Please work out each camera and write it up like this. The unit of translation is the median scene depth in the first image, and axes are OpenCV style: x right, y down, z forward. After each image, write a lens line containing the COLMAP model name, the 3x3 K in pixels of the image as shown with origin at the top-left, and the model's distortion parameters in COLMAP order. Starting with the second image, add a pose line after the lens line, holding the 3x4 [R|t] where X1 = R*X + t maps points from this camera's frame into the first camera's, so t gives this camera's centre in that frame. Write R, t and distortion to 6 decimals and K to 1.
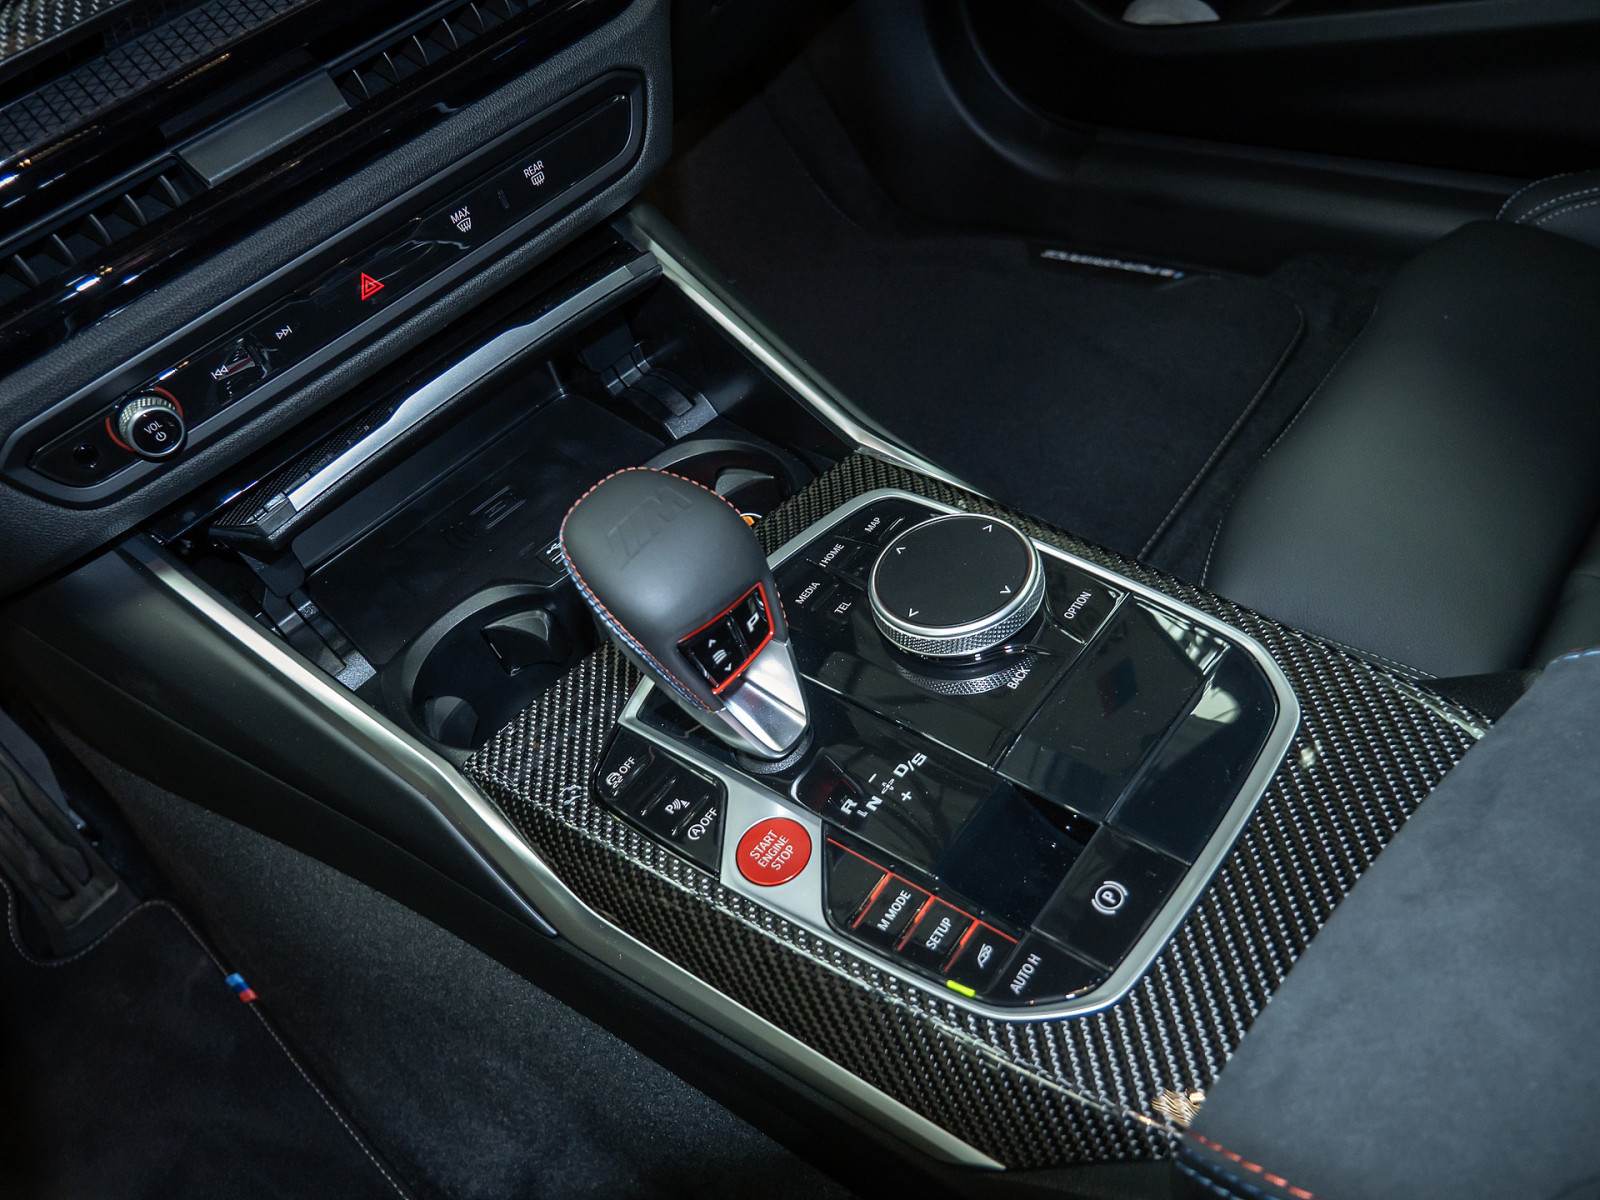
lens RADIAL K [[1149.2, 0, 800.0], [0, 1149.2, 600.0], [0, 0, 1]] dist [-0.054377, 0.002883]
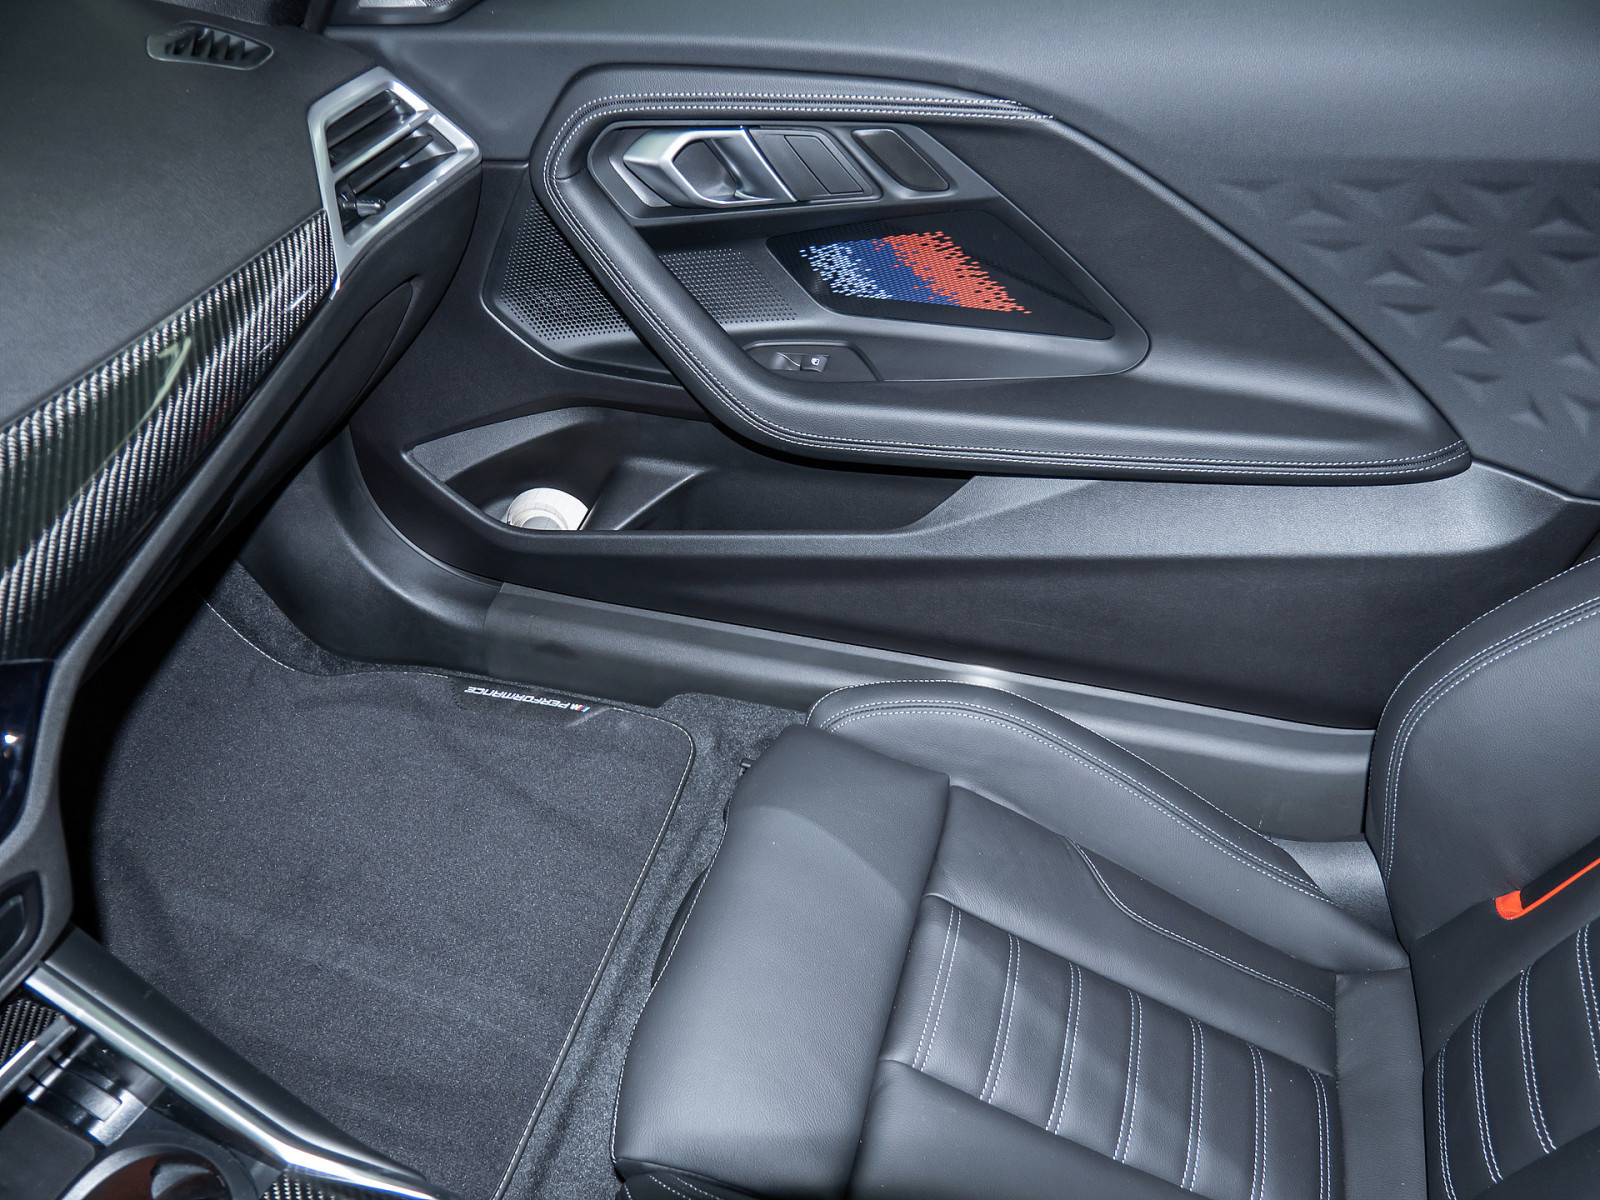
lens RADIAL K [[1149.2, 0, 800.0], [0, 1149.2, 600.0], [0, 0, 1]] dist [-0.054377, 0.002883]
pose [[0.895740, -0.091101, 0.435144, 0.035836], [0.169226, 0.974967, -0.144232, -0.206407], [-0.411111, 0.202832, 0.888733, -0.149270]]
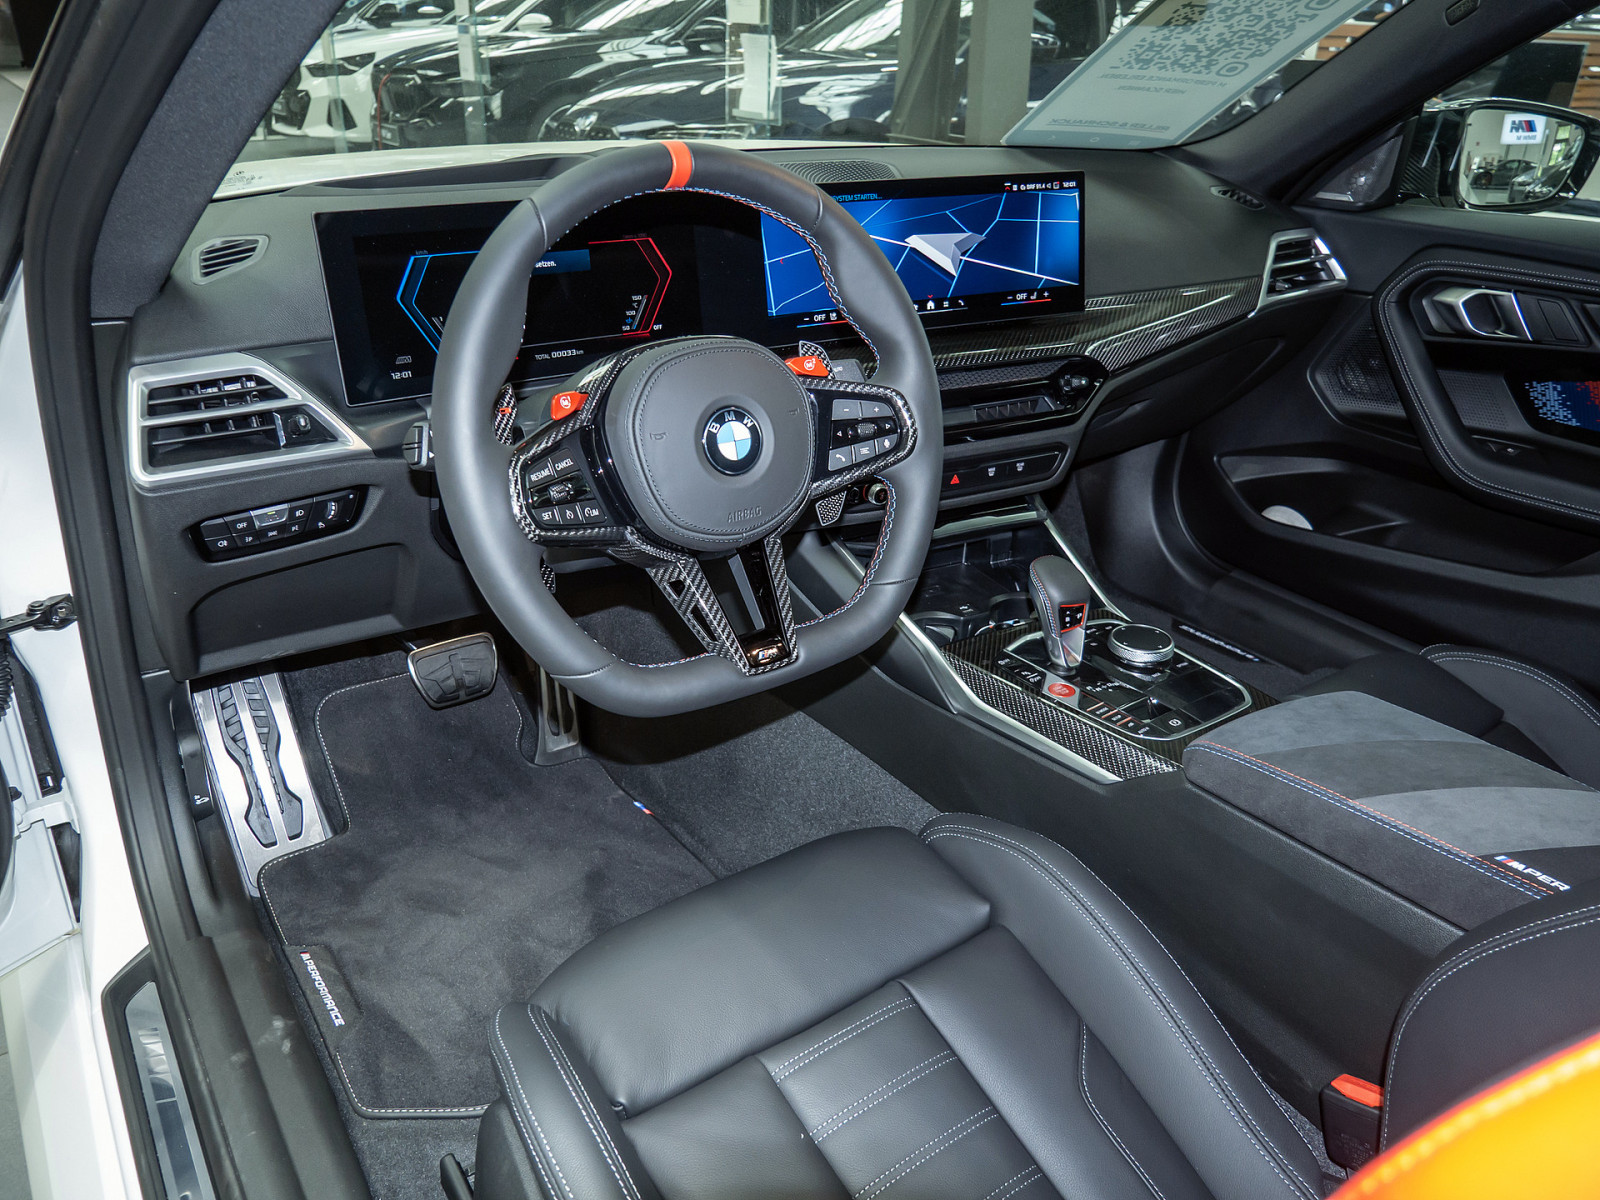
lens RADIAL K [[1114.7, 0, 800.0], [0, 1114.7, 600.0], [0, 0, 1]] dist [-0.077391, 0.048610]
pose [[0.928444, 0.350206, -0.123884, -0.136745], [-0.371424, 0.880586, -0.294301, 0.404225], [0.006025, 0.319255, 0.947650, -0.638957]]
